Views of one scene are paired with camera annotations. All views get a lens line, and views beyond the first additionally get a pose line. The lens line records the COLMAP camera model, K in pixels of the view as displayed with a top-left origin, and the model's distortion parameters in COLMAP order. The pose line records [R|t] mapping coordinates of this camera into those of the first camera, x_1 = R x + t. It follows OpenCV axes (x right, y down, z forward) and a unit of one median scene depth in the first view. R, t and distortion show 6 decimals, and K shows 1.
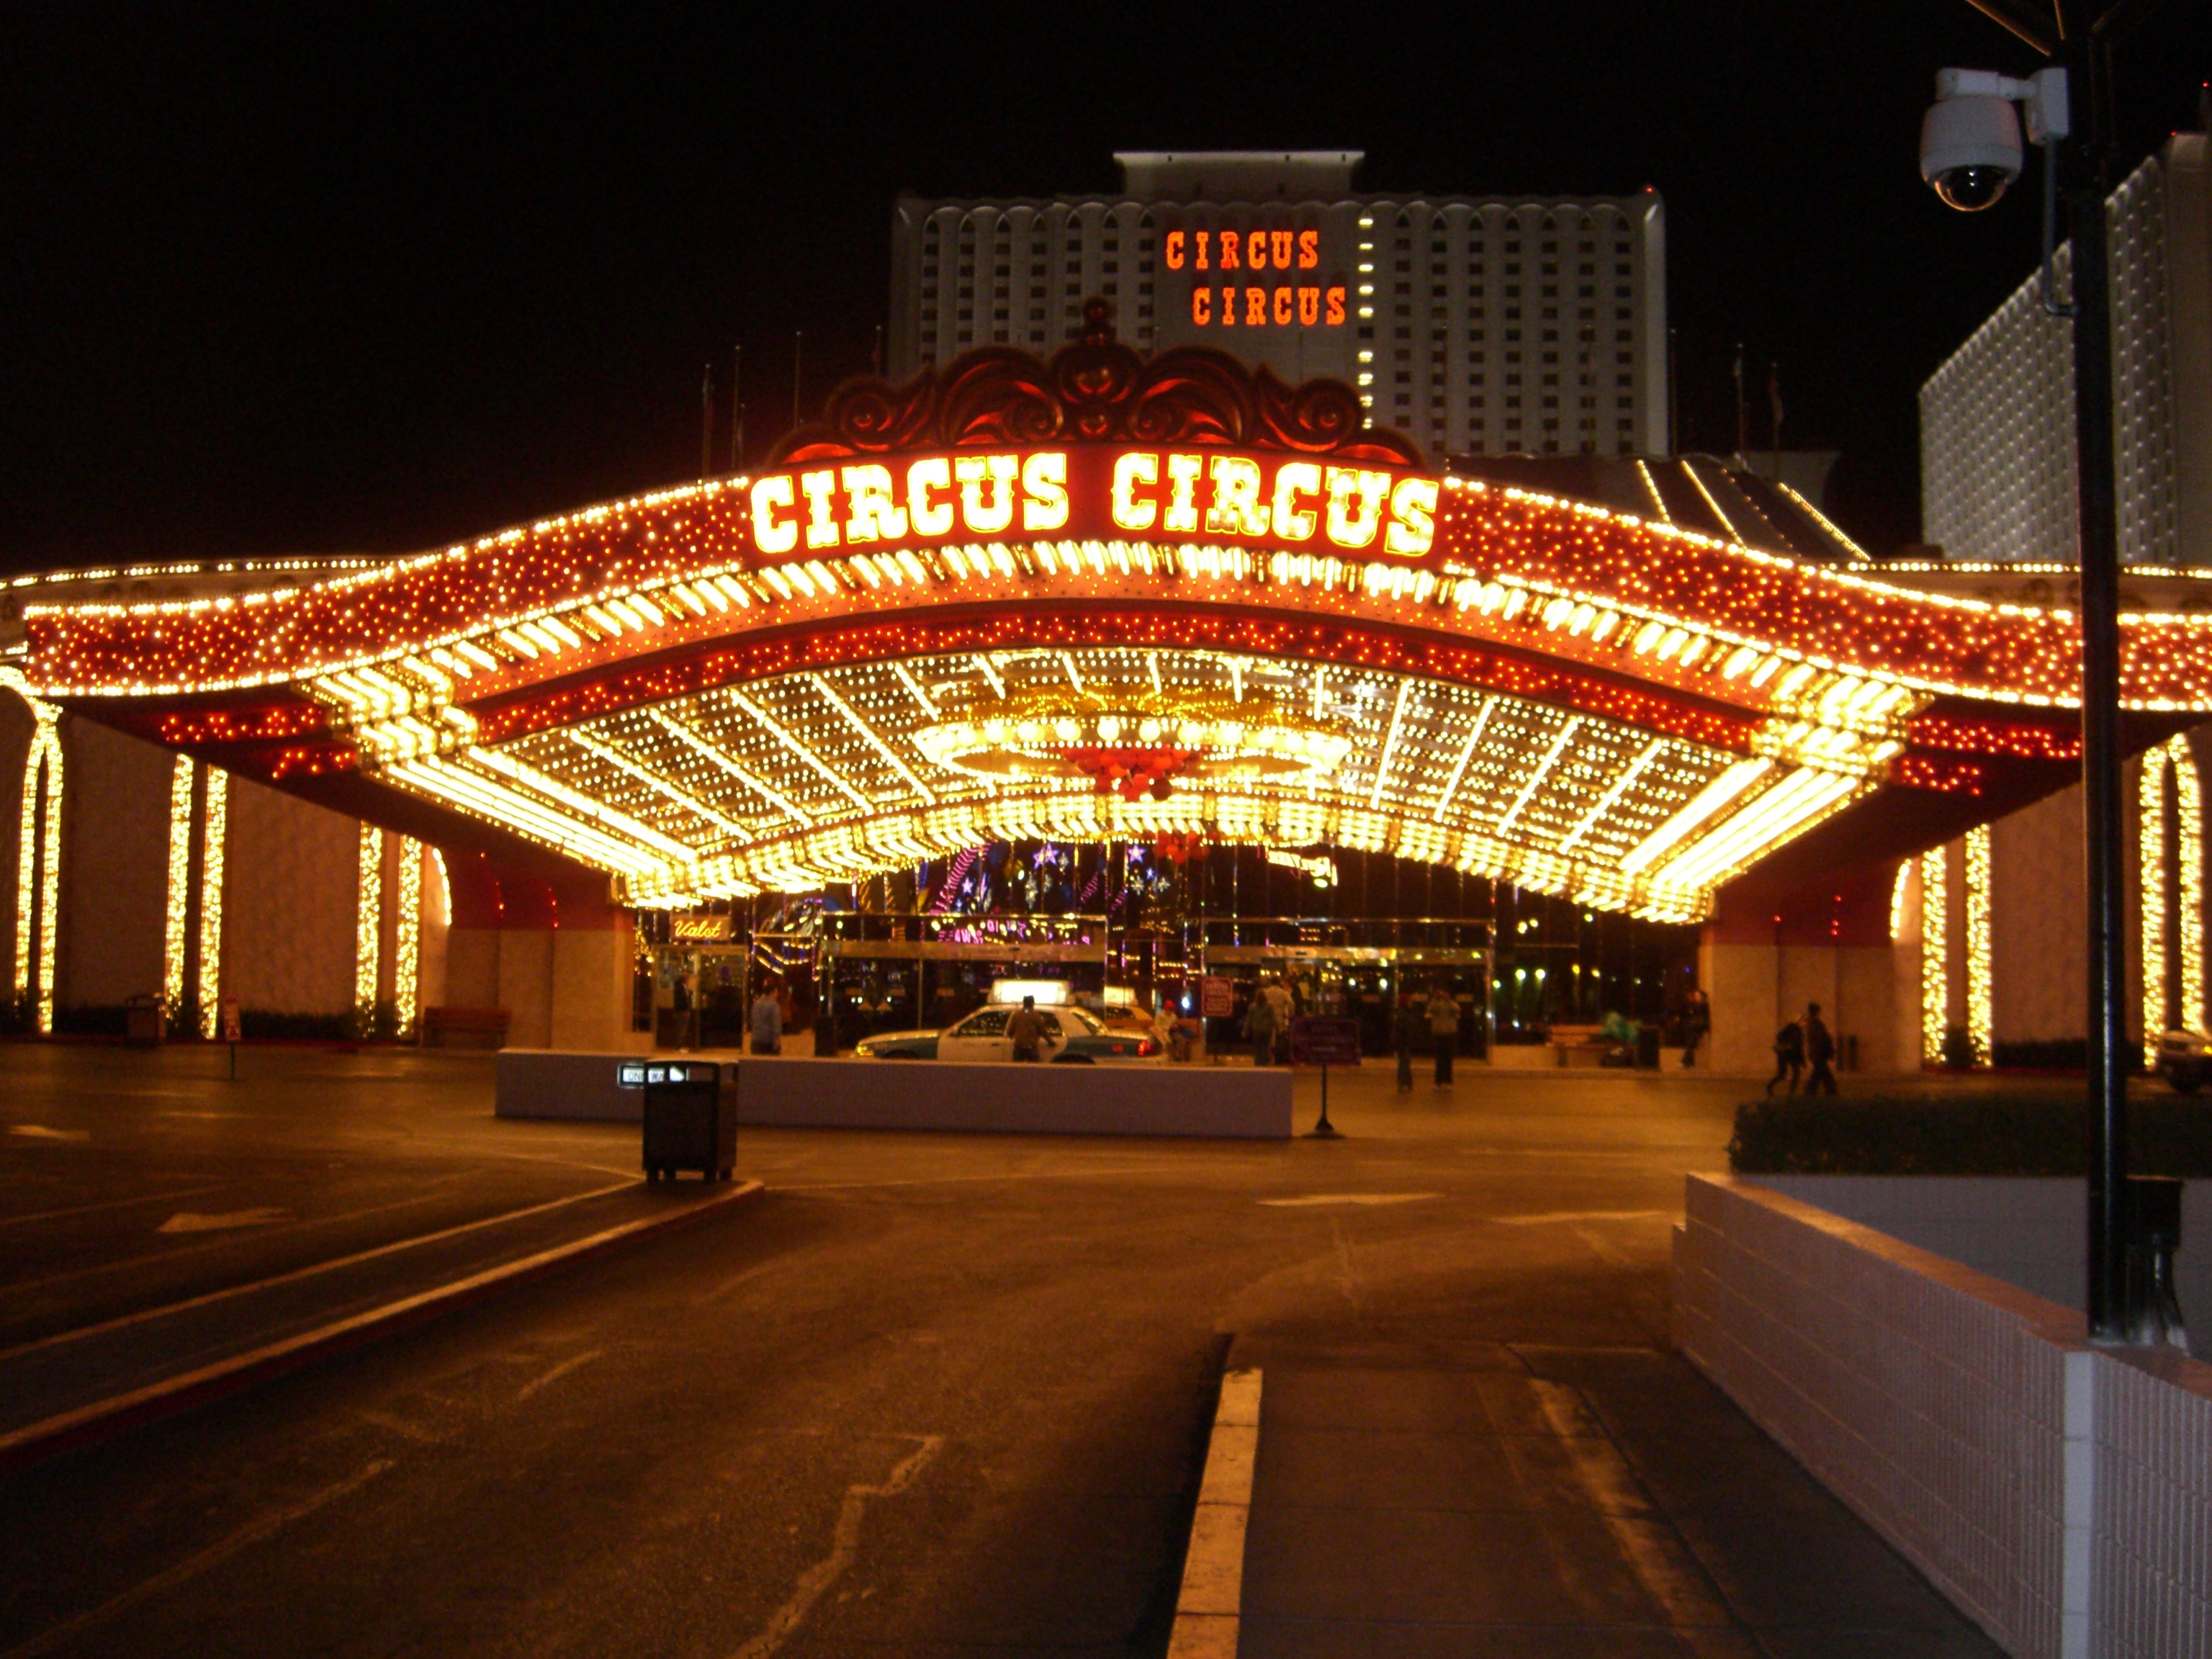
lens RADIAL K [[2500.4, 0, 1105.1], [0, 2500.4, 794.3], [0, 0, 1]] dist [-0.003775, -0.536258]
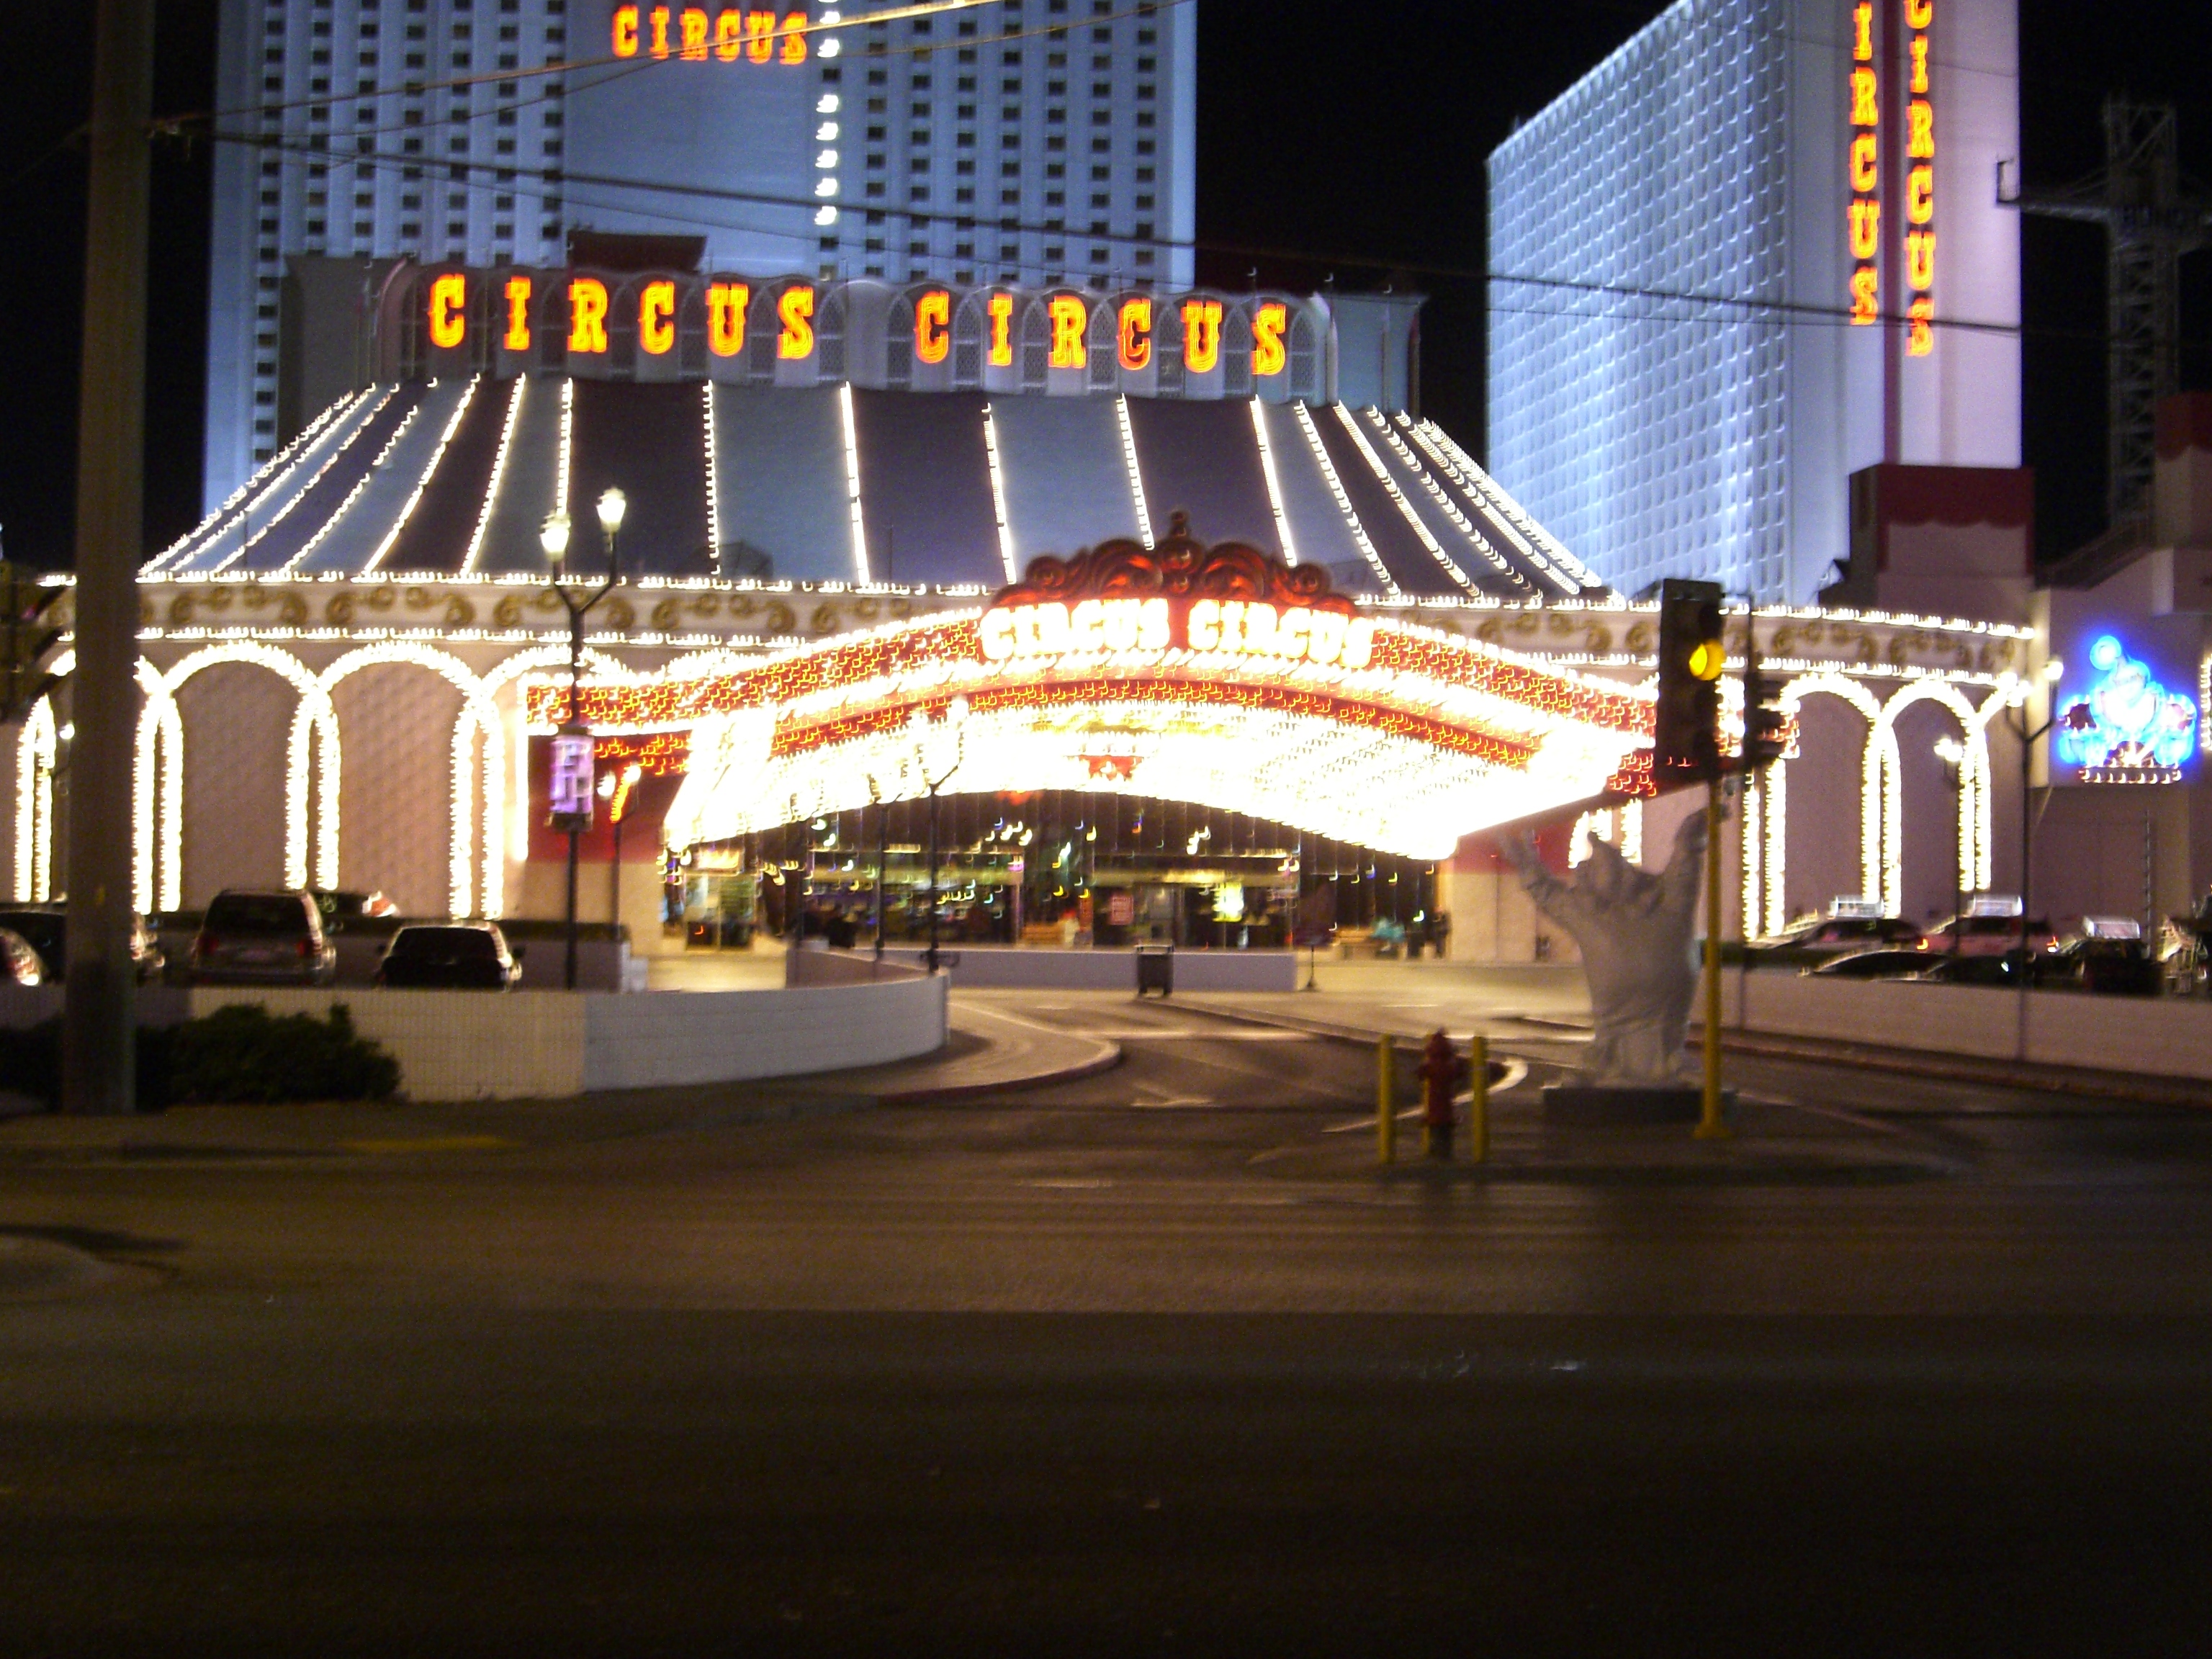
lens RADIAL K [[3624.7, 0, 1106.0], [0, 3624.7, 829.5], [0, 0, 1]] dist [0.005797, 0.019276]
pose [[0.974350, -0.000685, 0.225037, -0.324089], [-0.013375, 0.998051, 0.060950, -0.068455], [-0.224640, -0.062396, 0.972442, -0.755469]]
